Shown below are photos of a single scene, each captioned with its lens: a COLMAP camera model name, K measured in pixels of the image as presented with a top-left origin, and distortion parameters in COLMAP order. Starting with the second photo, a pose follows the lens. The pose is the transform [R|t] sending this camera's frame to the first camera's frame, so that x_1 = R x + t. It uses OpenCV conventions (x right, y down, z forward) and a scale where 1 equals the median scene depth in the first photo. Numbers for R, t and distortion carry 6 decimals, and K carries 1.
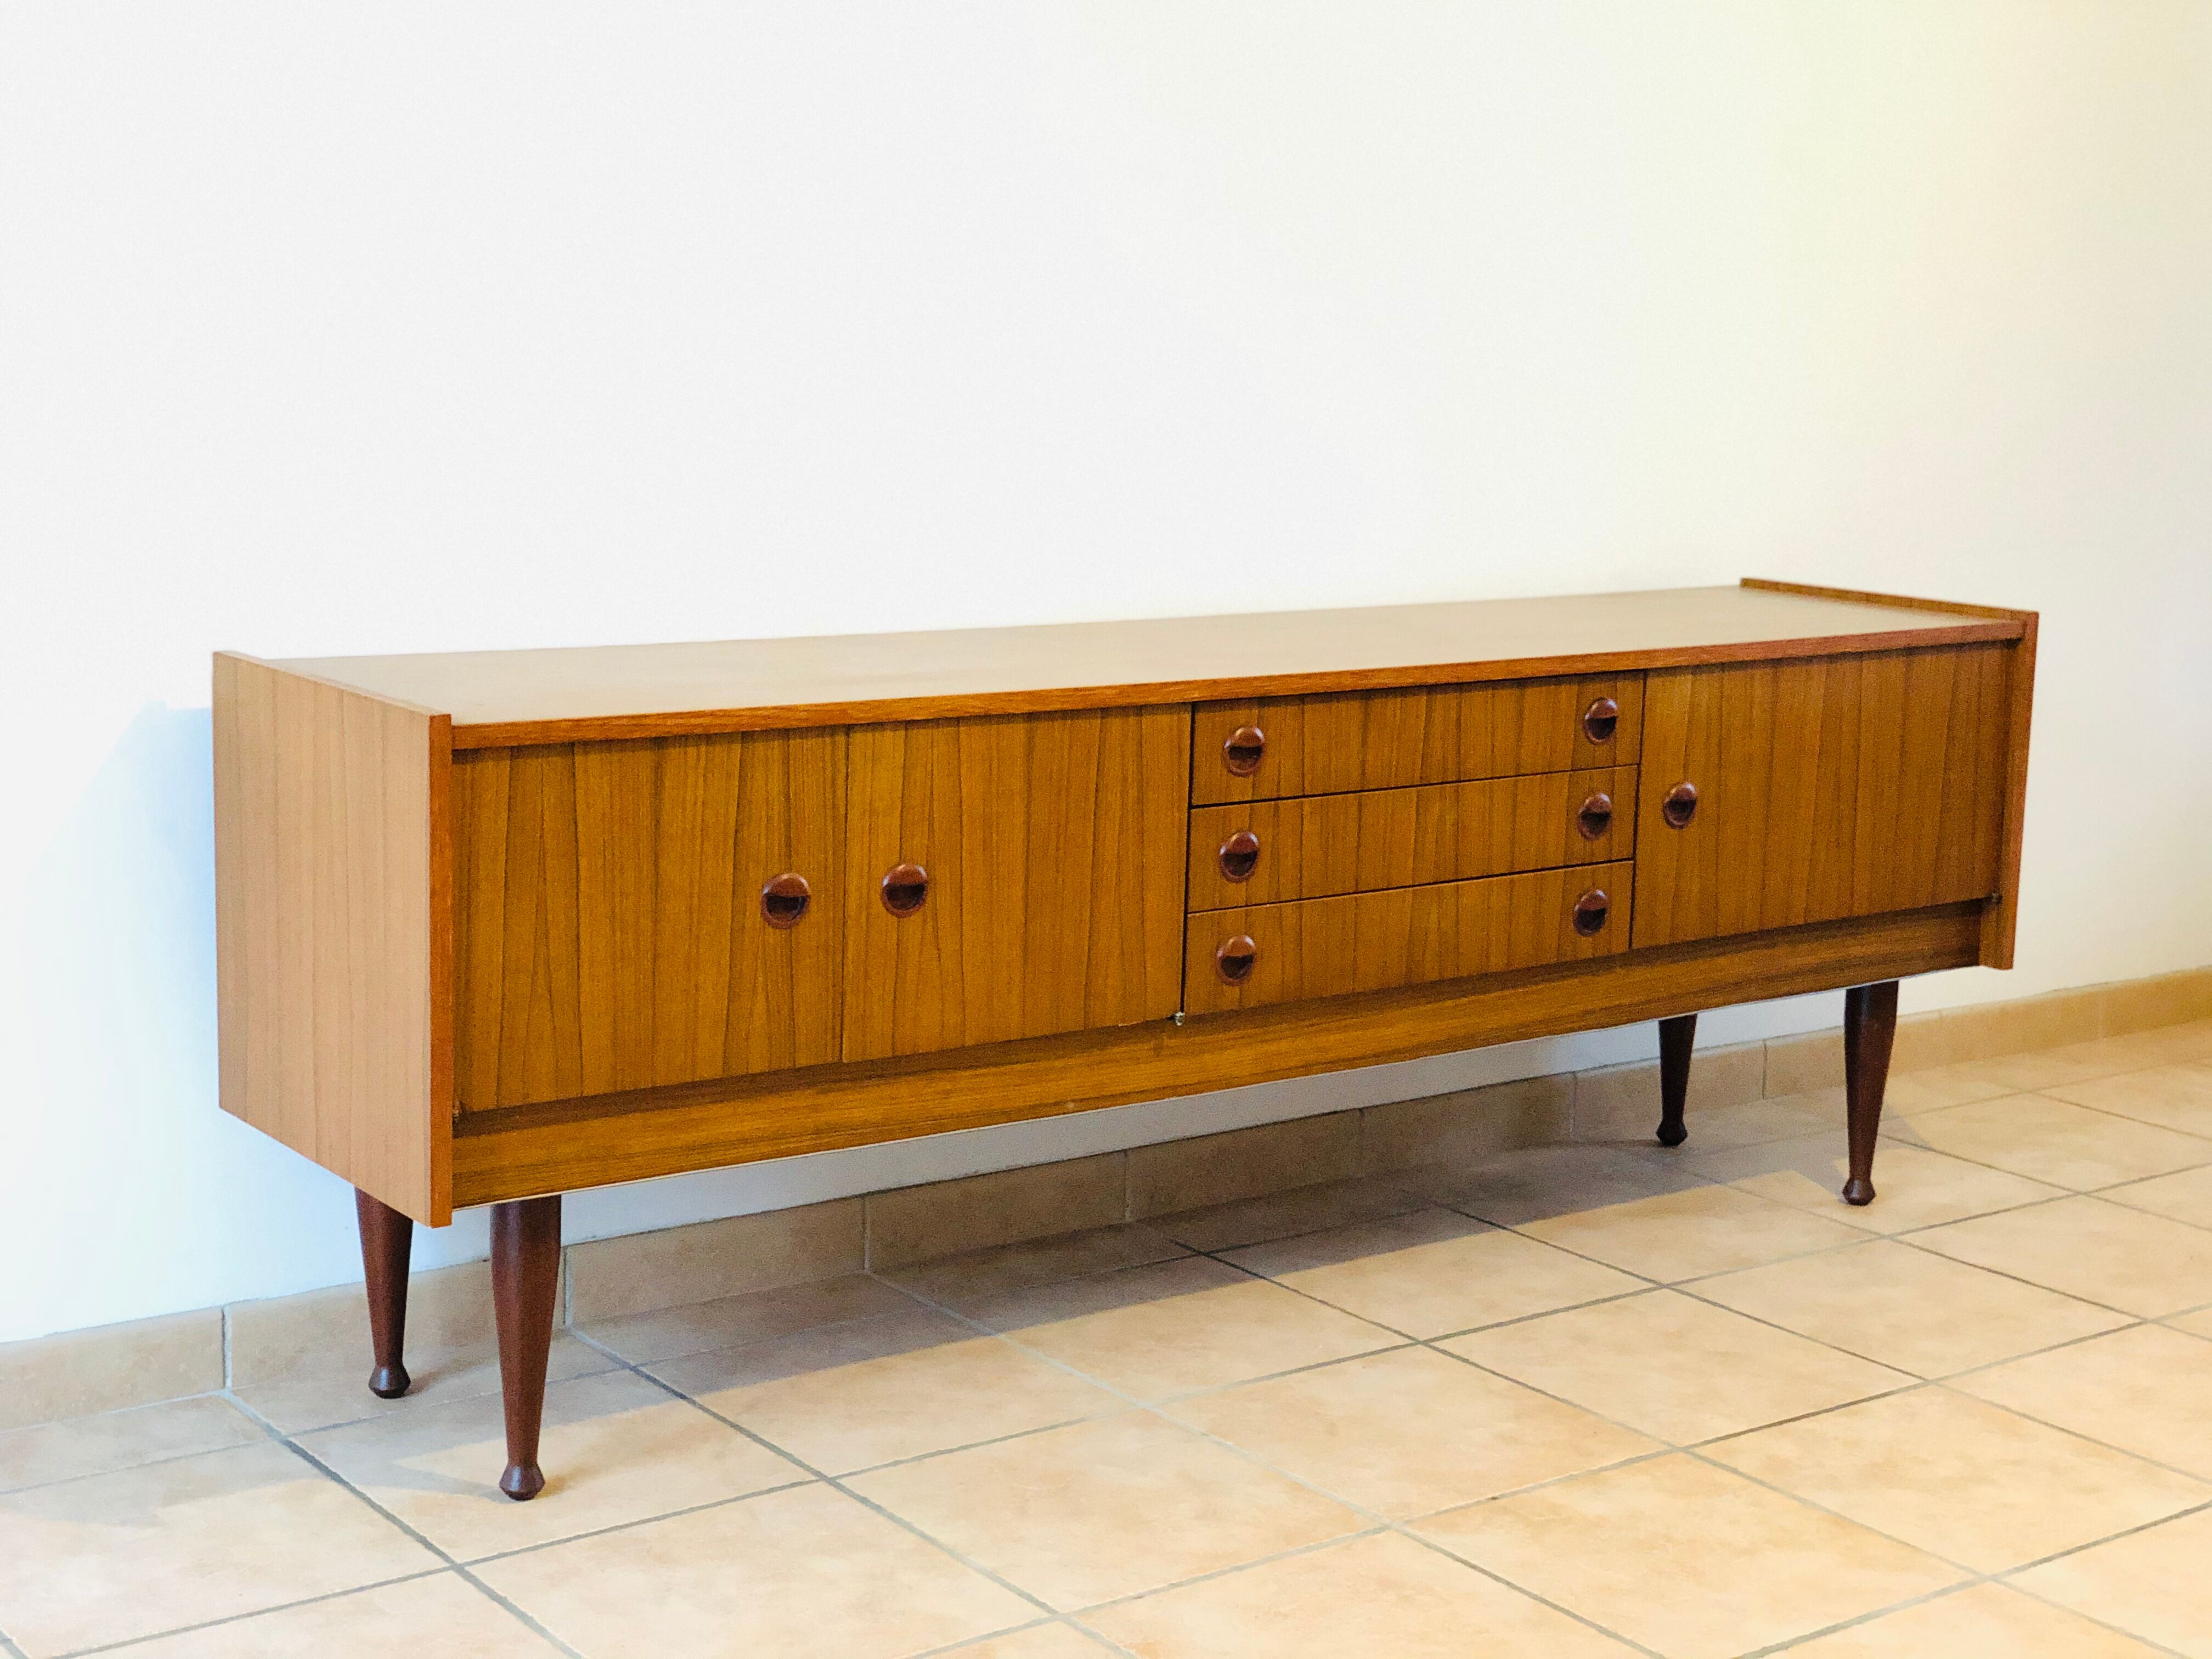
lens RADIAL K [[3294.3, 0, 1129.0], [0, 3294.3, 811.6], [0, 0, 1]] dist [0.057709, 0.000000]
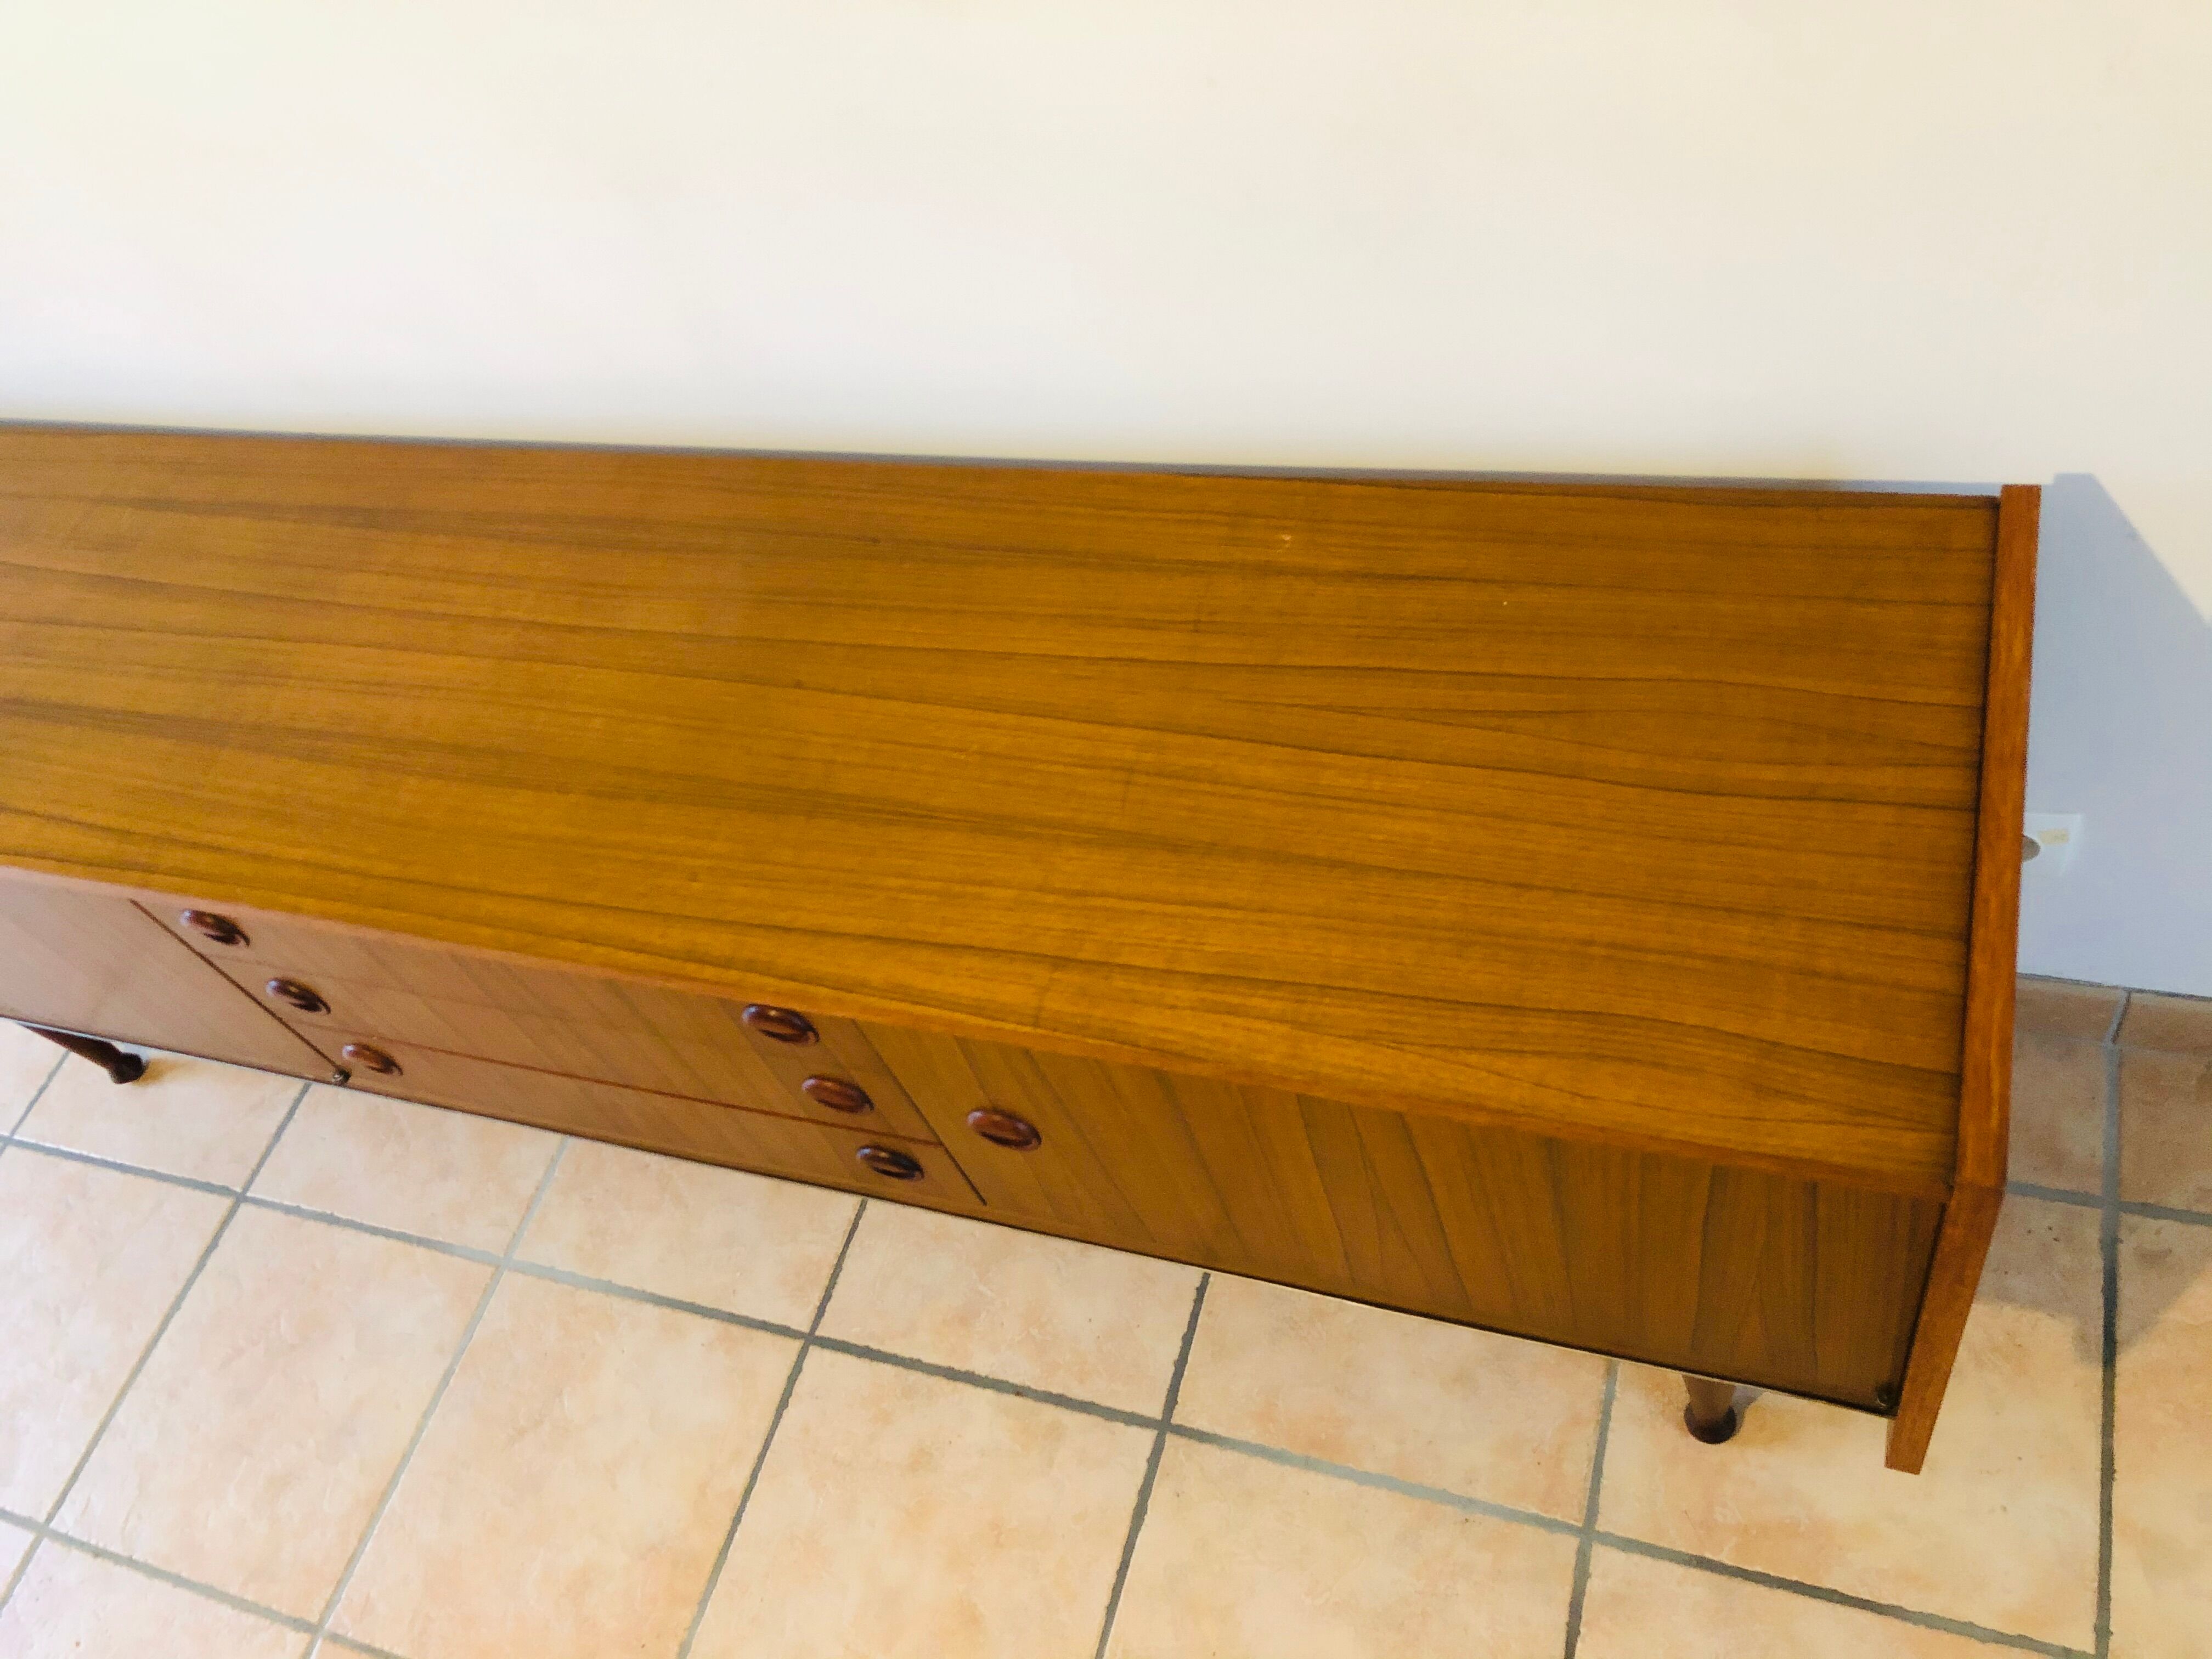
lens RADIAL K [[1830.6, 0, 1107.1], [0, 1830.6, 805.5], [0, 0, 1]] dist [0.002876, 0.016834]
pose [[0.543391, 0.552497, -0.632039, 0.417251], [0.131304, 0.687690, 0.714032, -0.327955], [0.829148, -0.470988, 0.301139, 1.100429]]
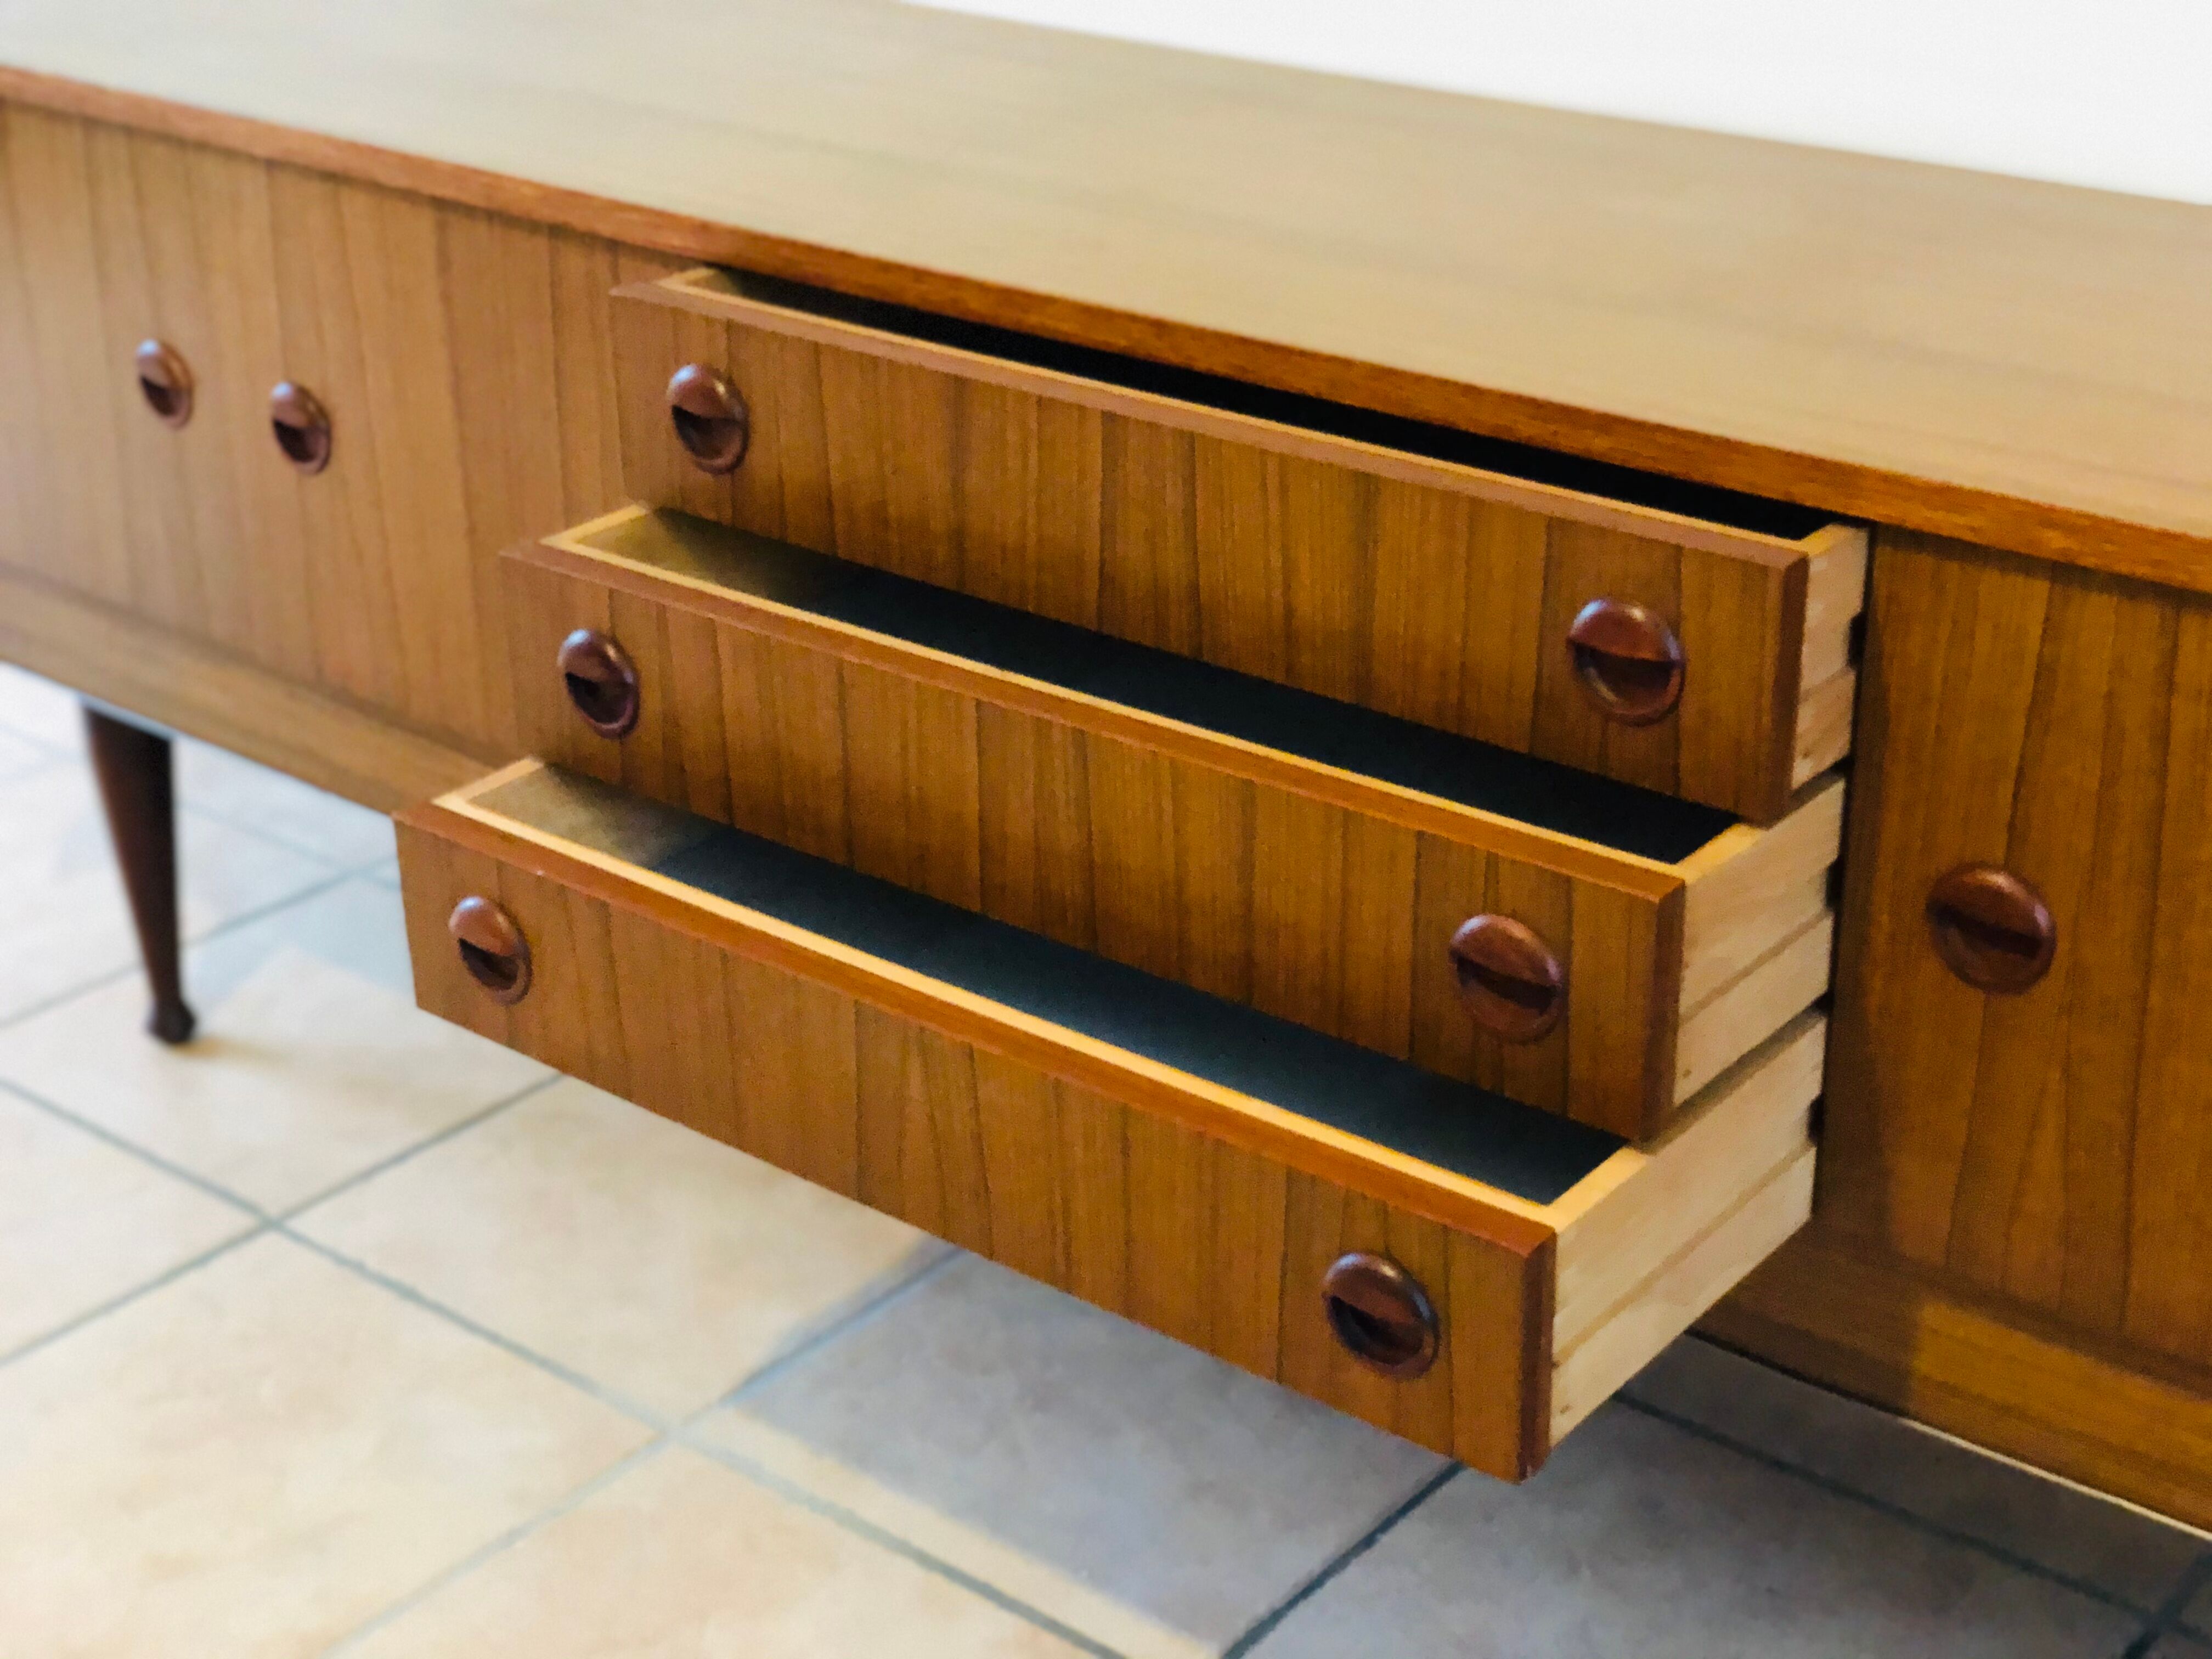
lens RADIAL K [[3294.3, 0, 1125.0], [0, 3294.3, 827.0], [0, 0, 1]] dist [0.057709, 0.000000]
pose [[0.241348, 0.375448, -0.894869, 0.530189], [-0.148412, 0.925561, 0.348298, -0.140575], [0.959023, 0.048748, 0.279103, 0.949031]]
